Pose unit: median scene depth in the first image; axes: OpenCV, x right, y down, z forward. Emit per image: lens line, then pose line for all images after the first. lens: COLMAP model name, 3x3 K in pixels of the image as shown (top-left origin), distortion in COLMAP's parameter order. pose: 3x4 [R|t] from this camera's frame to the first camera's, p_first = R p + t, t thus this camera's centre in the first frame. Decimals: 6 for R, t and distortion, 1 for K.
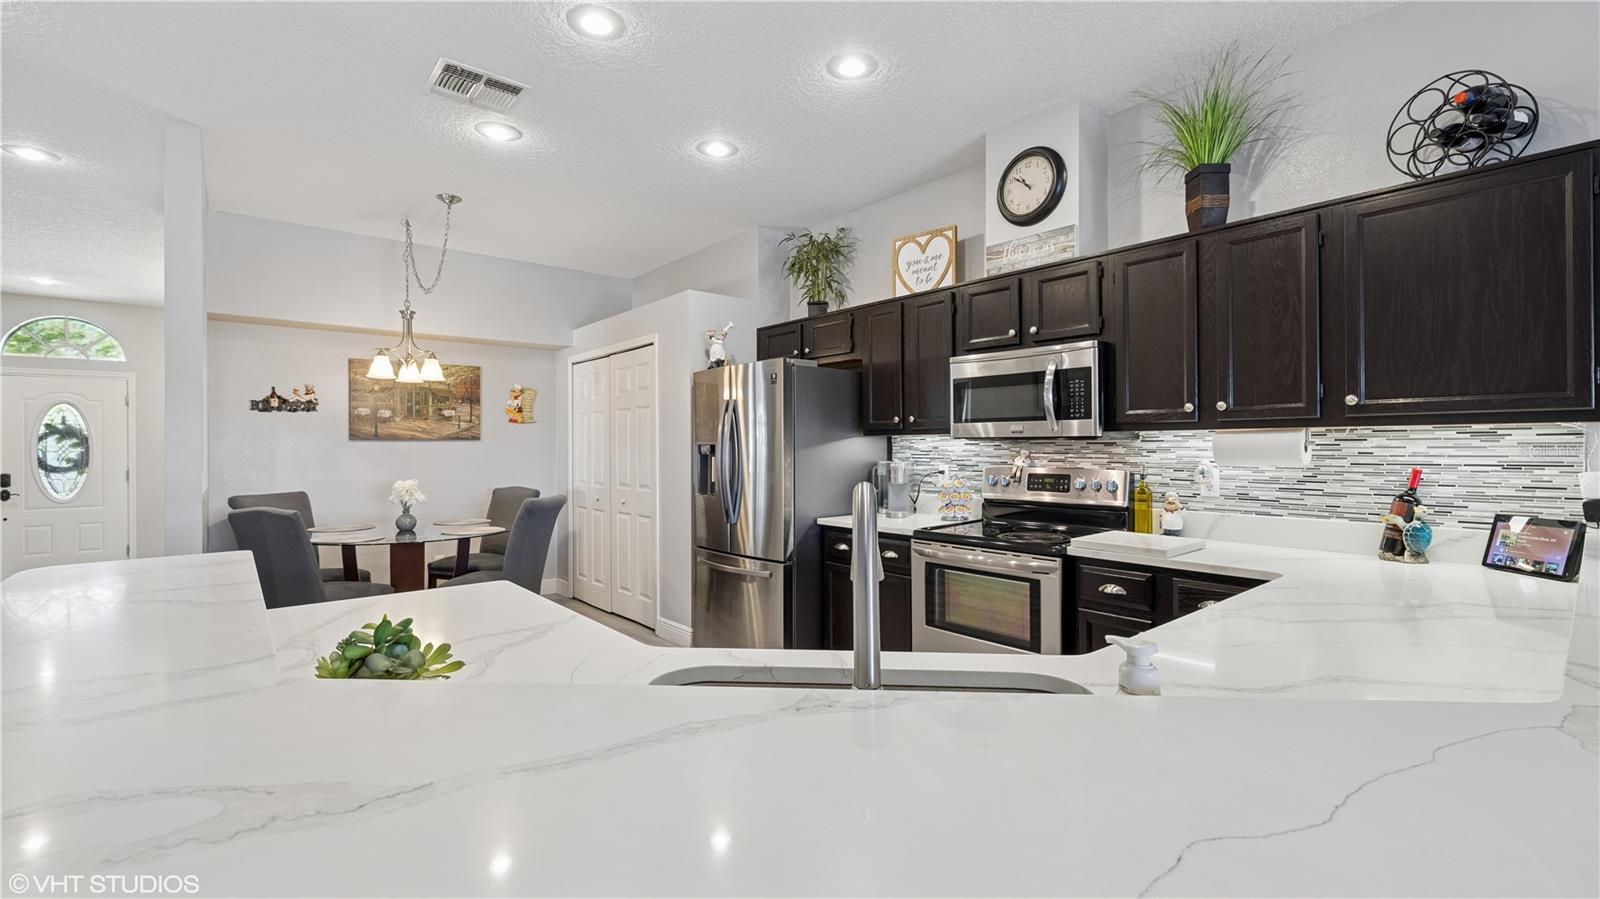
lens RADIAL K [[687.6, 0, 810.0], [0, 687.6, 445.8], [0, 0, 1]] dist [0.005623, -0.002094]
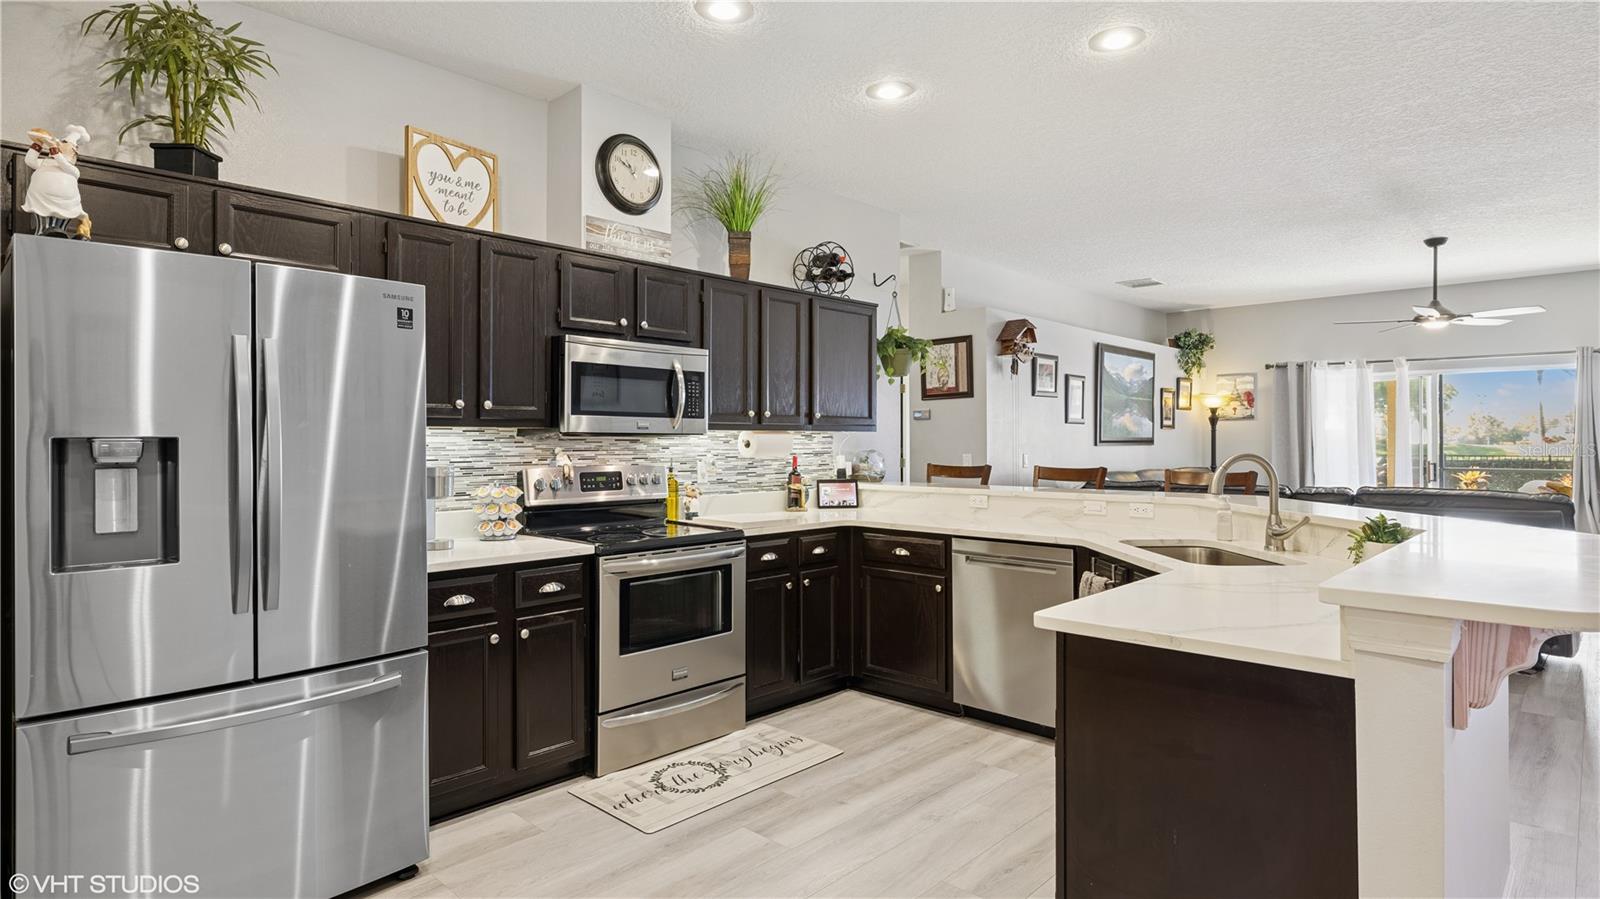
lens RADIAL K [[848.7, 0, 807.4], [0, 848.7, 436.5], [0, 0, 1]] dist [-0.000393, 0.004139]
pose [[-0.109695, 0.012468, 0.993887, -0.837387], [0.004631, 0.999917, -0.012033, 0.006861], [-0.993955, 0.003283, -0.109743, 0.833066]]
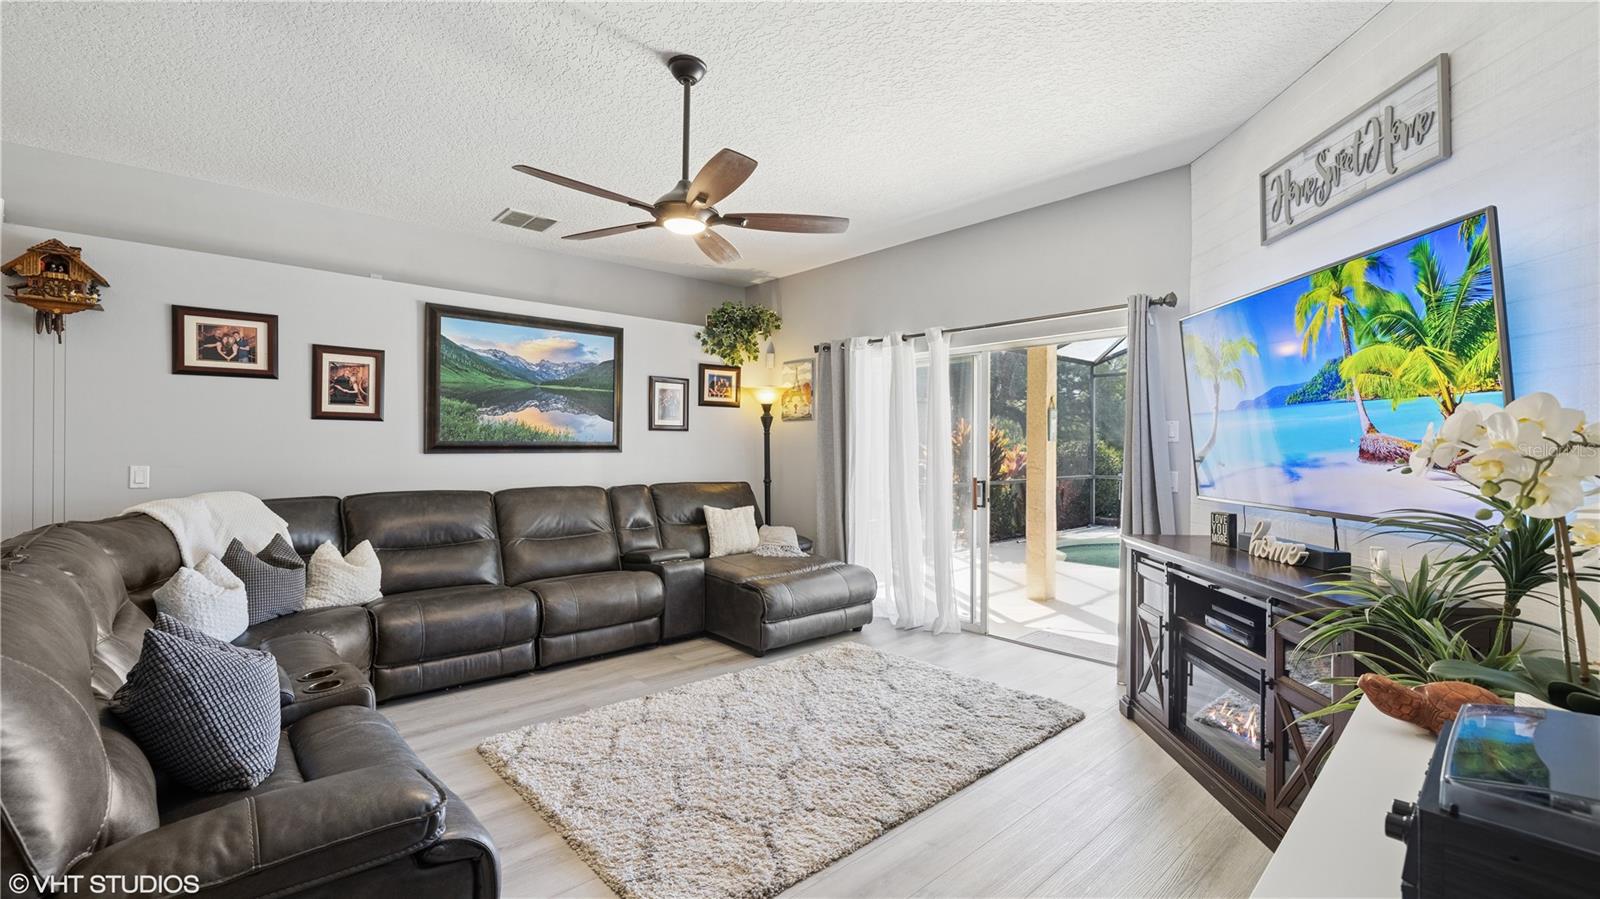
lens RADIAL K [[687.6, 0, 793.0], [0, 687.6, 443.9], [0, 0, 1]] dist [0.005623, -0.002094]
pose [[-0.031000, 0.009531, 0.999474, 0.079772], [-0.001320, 0.999953, -0.009577, 0.002155], [-0.999519, -0.001616, -0.030986, -0.879860]]
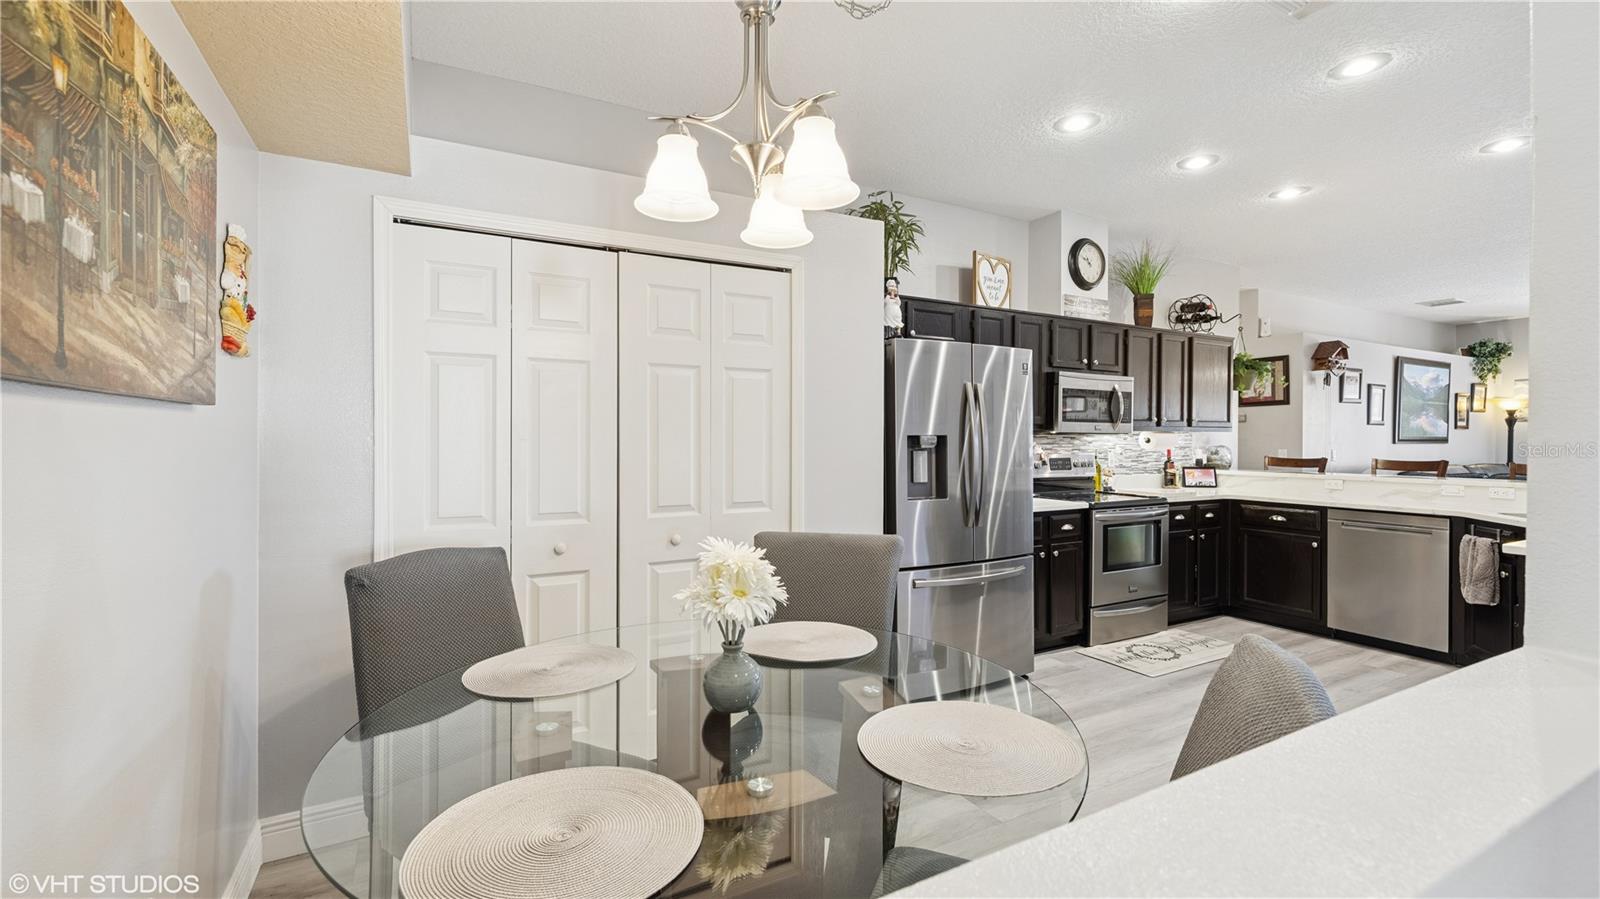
lens RADIAL K [[687.6, 0, 802.5], [0, 687.6, 445.1], [0, 0, 1]] dist [0.005623, -0.002094]
pose [[0.200155, -0.002758, 0.979760, -1.185348], [-0.002079, 0.999993, 0.003240, 0.009214], [-0.979762, -0.002686, 0.200148, 1.226486]]
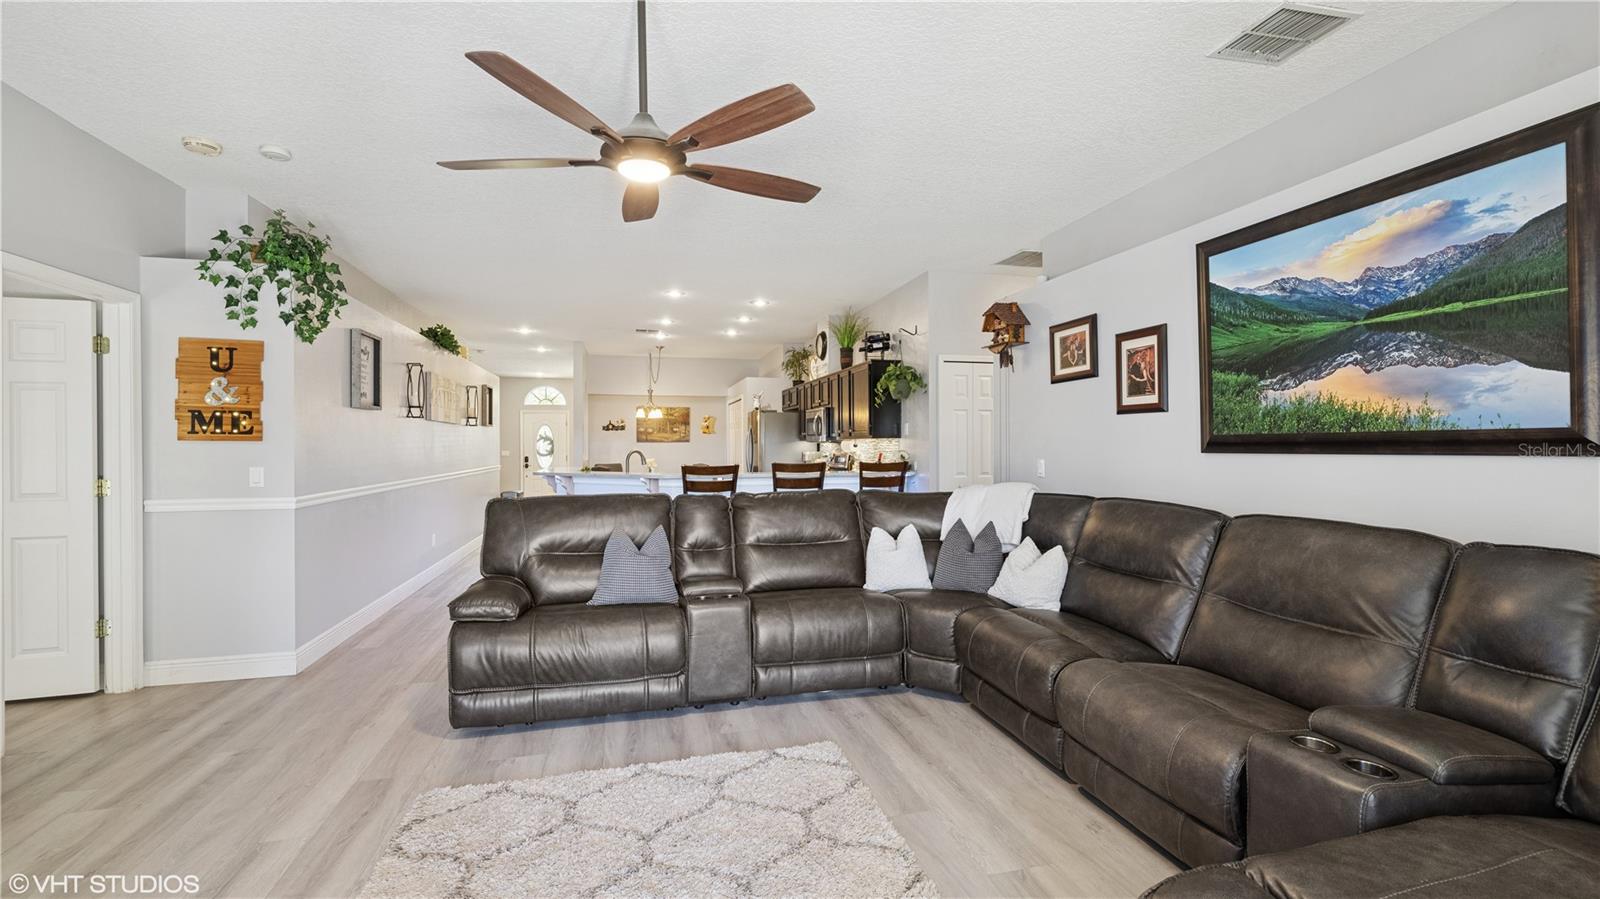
lens RADIAL K [[687.6, 0, 808.2], [0, 687.6, 446.1], [0, 0, 1]] dist [0.005623, -0.002094]
pose [[0.901291, 0.002304, -0.433208, 1.334970], [-0.001380, 0.999996, 0.002445, -0.001707], [0.433212, -0.001606, 0.901291, -1.311469]]
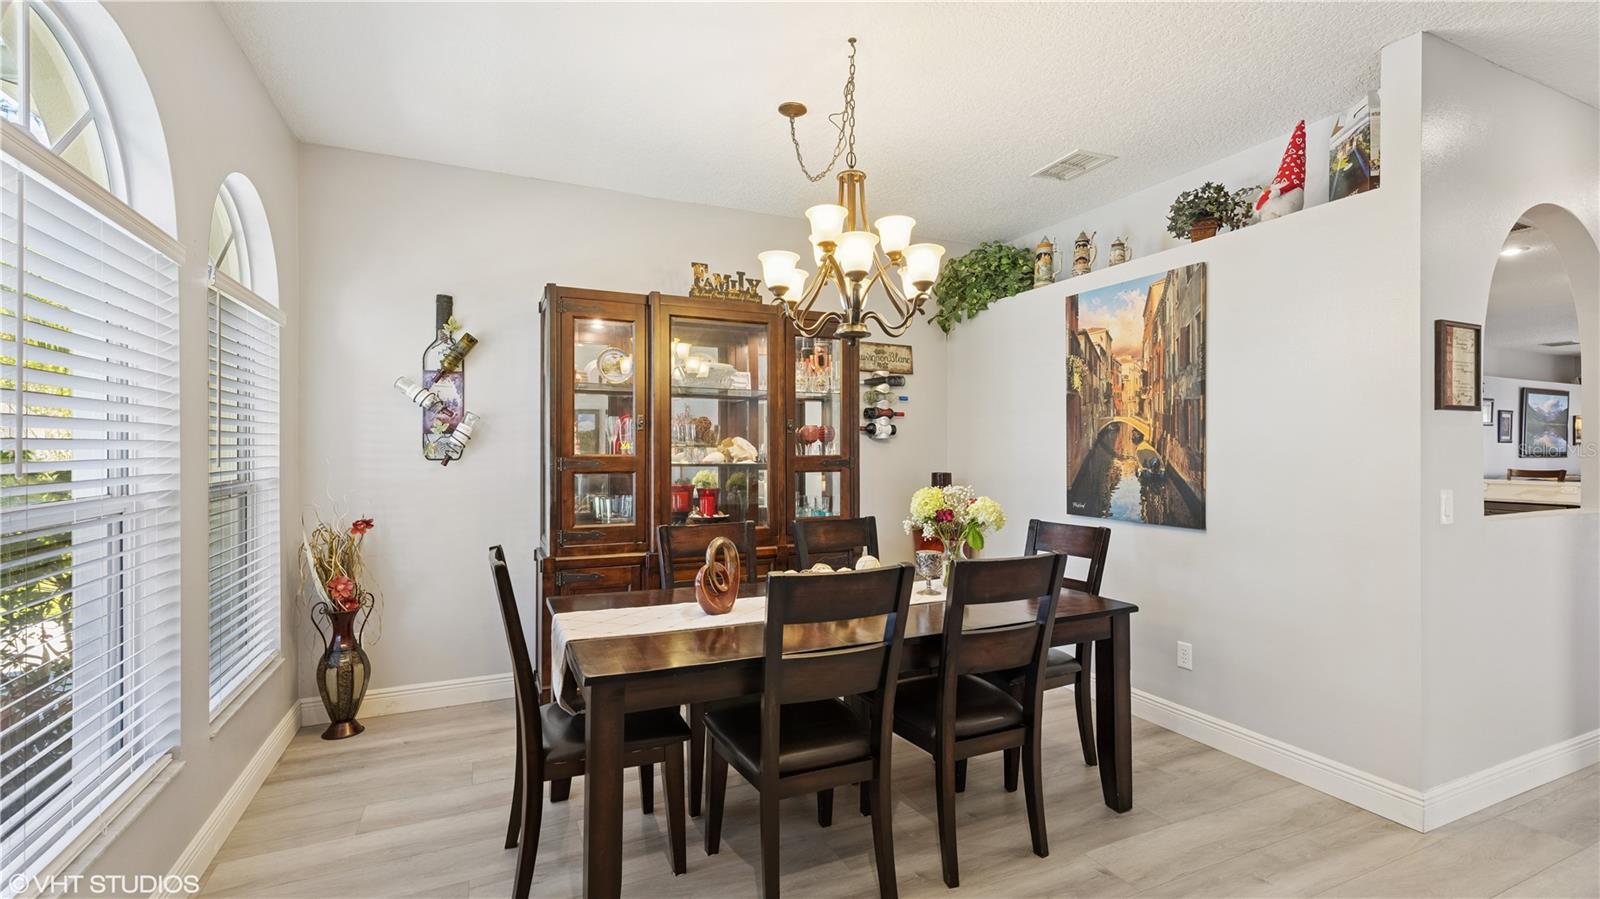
lens RADIAL K [[687.6, 0, 806.8], [0, 687.6, 453.7], [0, 0, 1]] dist [0.005623, -0.002094]
pose [[0.278837, 0.000610, 0.960338, -2.119797], [-0.004465, 0.999990, 0.000662, 0.004080], [-0.960328, -0.004472, 0.278837, 1.801858]]
